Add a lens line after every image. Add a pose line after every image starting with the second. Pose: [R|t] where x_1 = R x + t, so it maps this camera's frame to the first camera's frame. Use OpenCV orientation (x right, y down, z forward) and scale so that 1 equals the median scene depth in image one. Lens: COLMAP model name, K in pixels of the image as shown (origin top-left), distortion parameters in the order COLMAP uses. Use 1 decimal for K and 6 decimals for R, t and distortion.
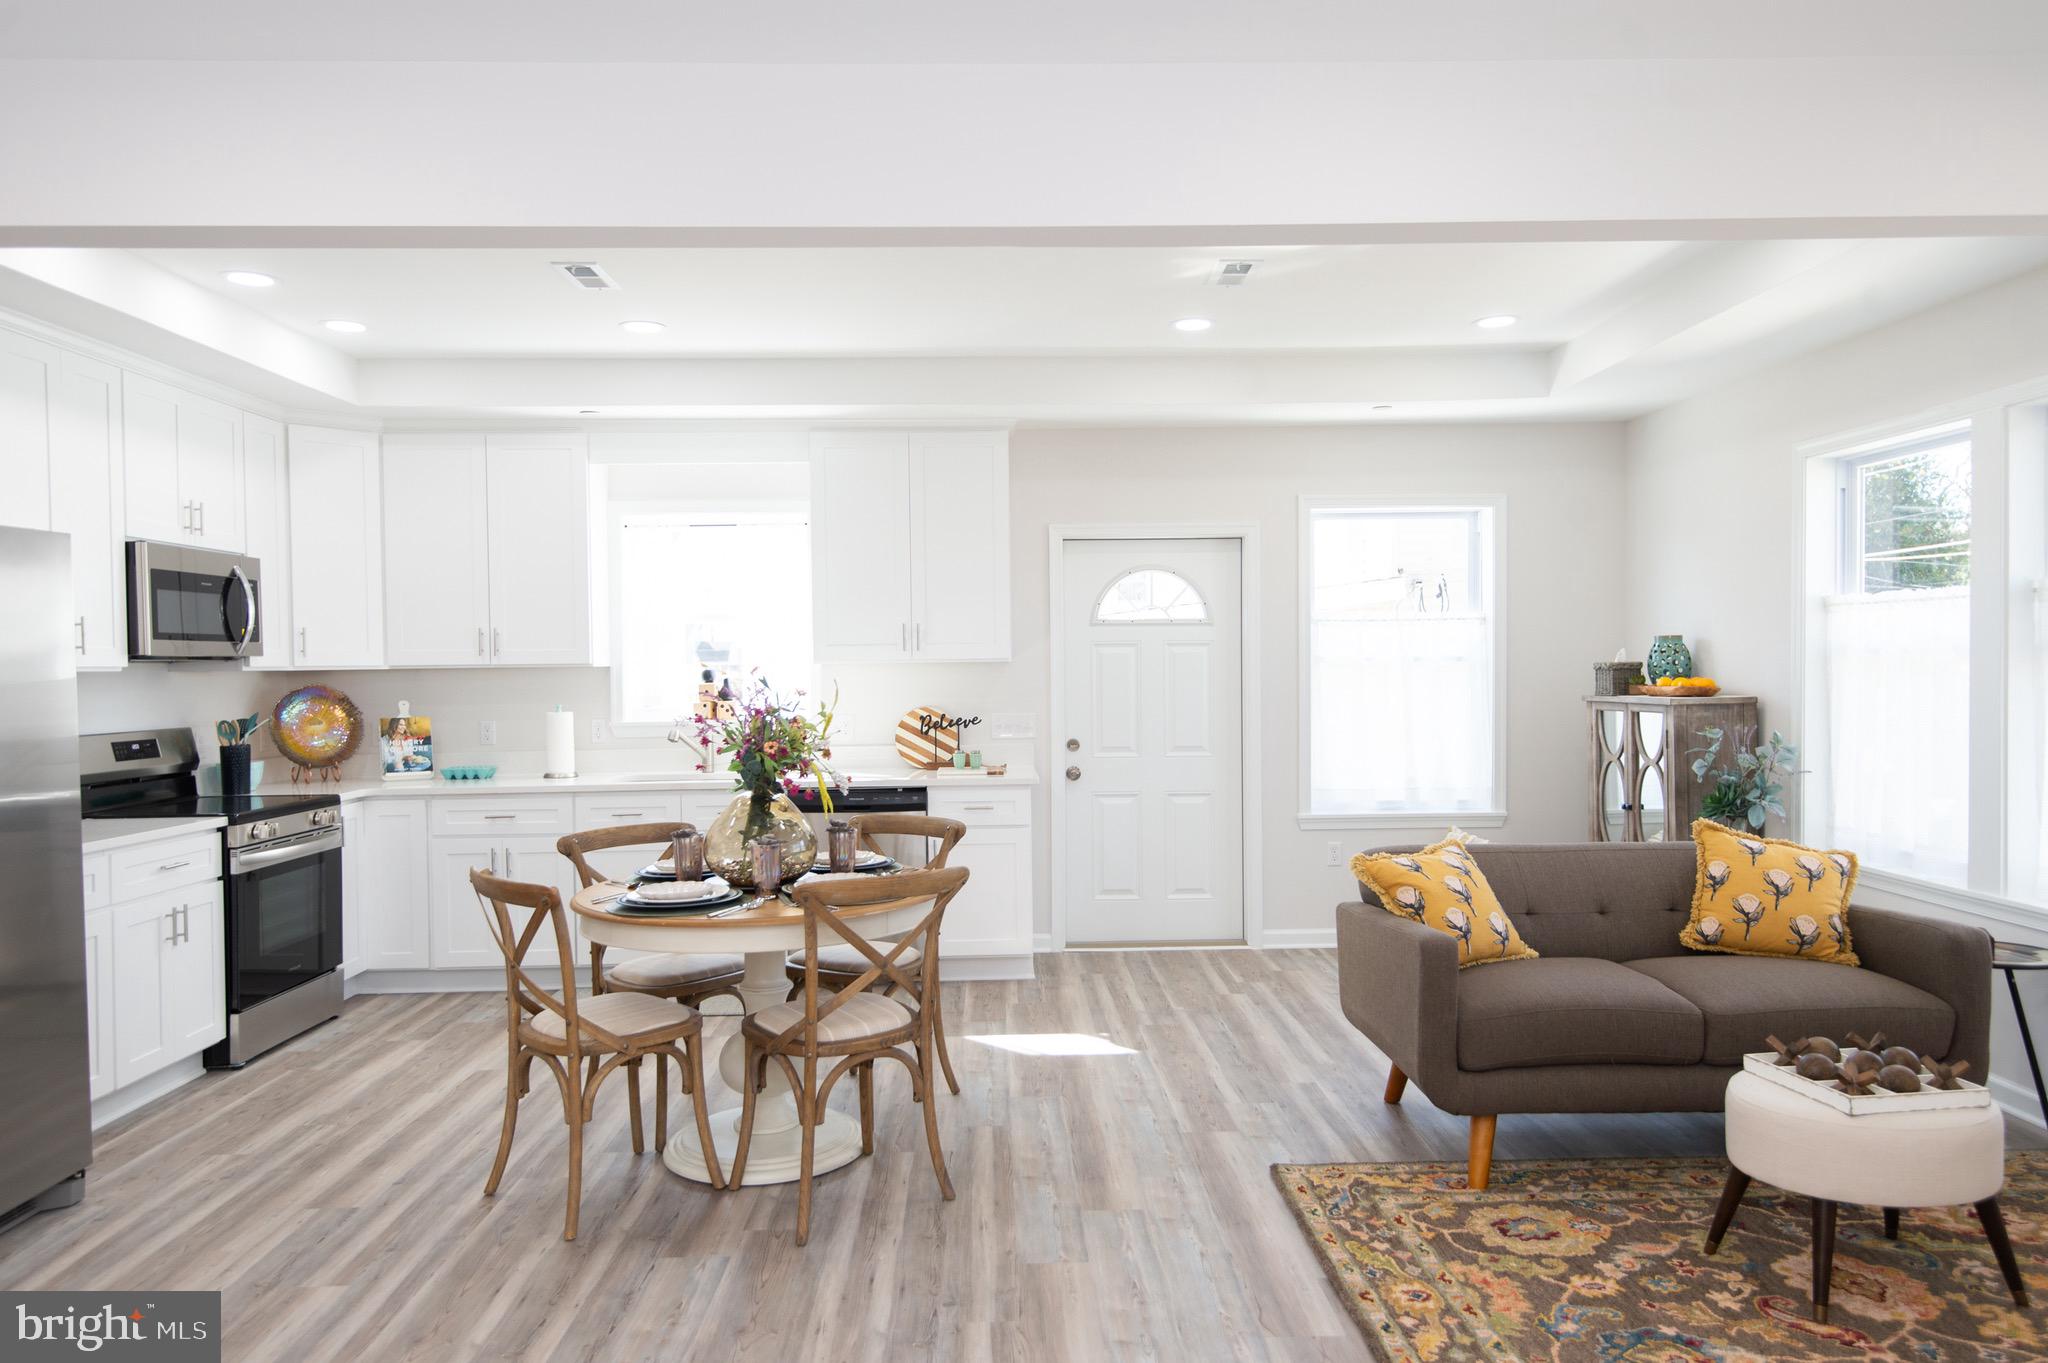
lens RADIAL K [[1350.9, 0, 1027.1], [0, 1350.9, 686.3], [0, 0, 1]] dist [0.037469, -0.022576]
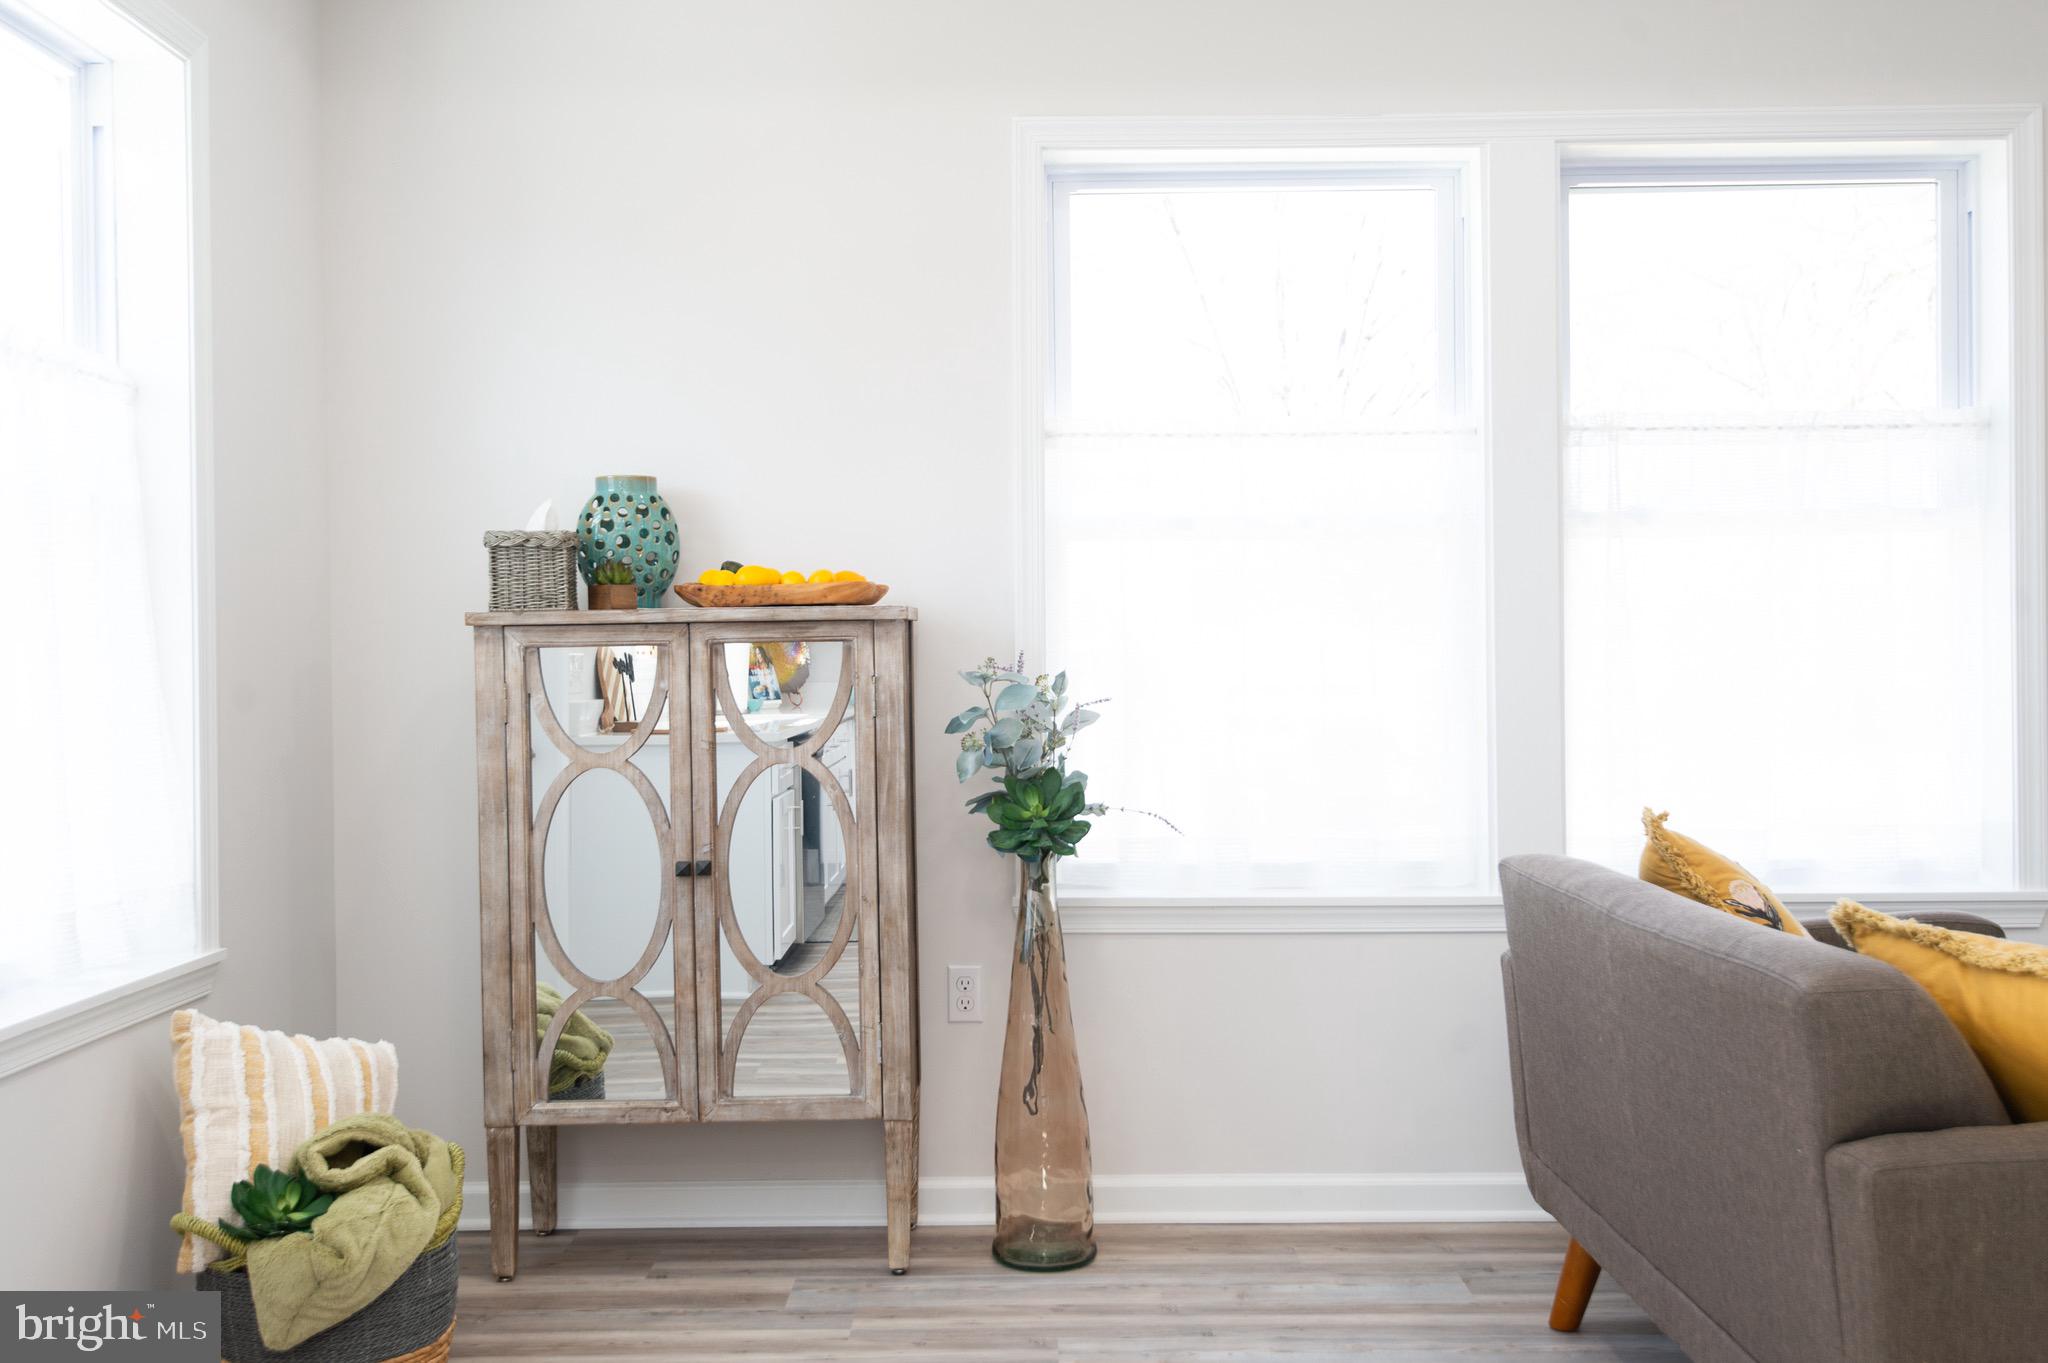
lens RADIAL K [[2004.4, 0, 1023.7], [0, 2004.4, 677.5], [0, 0, 1]] dist [0.020050, 0.000000]
pose [[0.028874, -0.001004, 0.999583, -0.219413], [0.026892, 0.999638, 0.000227, 0.038796], [-0.999221, 0.026875, 0.028891, 1.074216]]
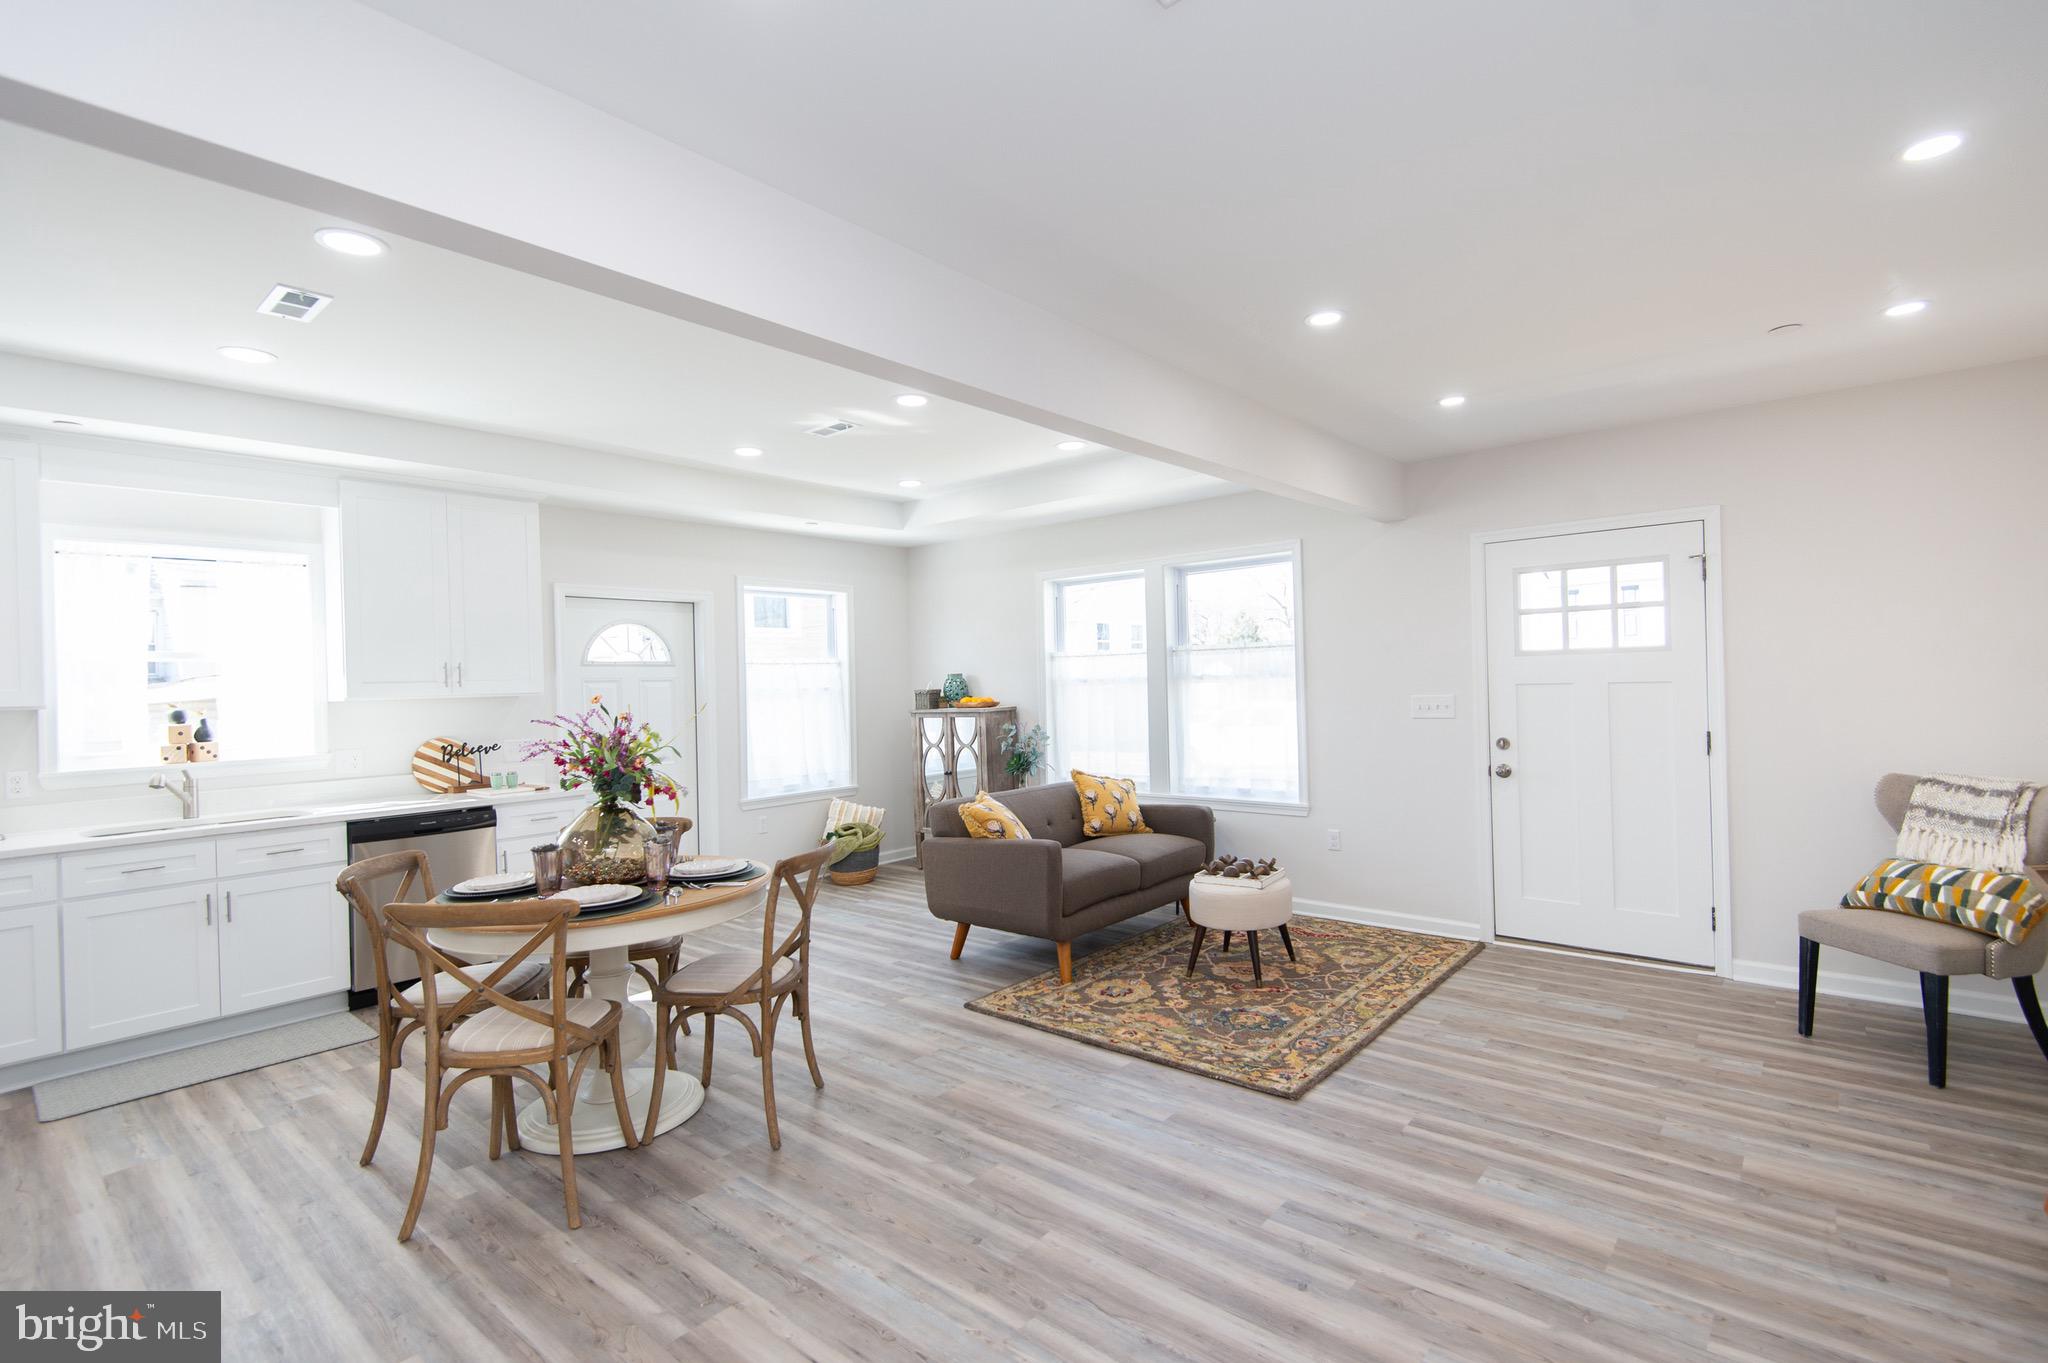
lens RADIAL K [[946.2, 0, 1027.6], [0, 946.2, 673.7], [0, 0, 1]] dist [0.032820, -0.016276]
pose [[0.670896, -0.000145, 0.741552, -0.460447], [0.032958, 0.999018, -0.029622, 0.002515], [-0.740819, 0.044313, 0.670241, 0.146770]]
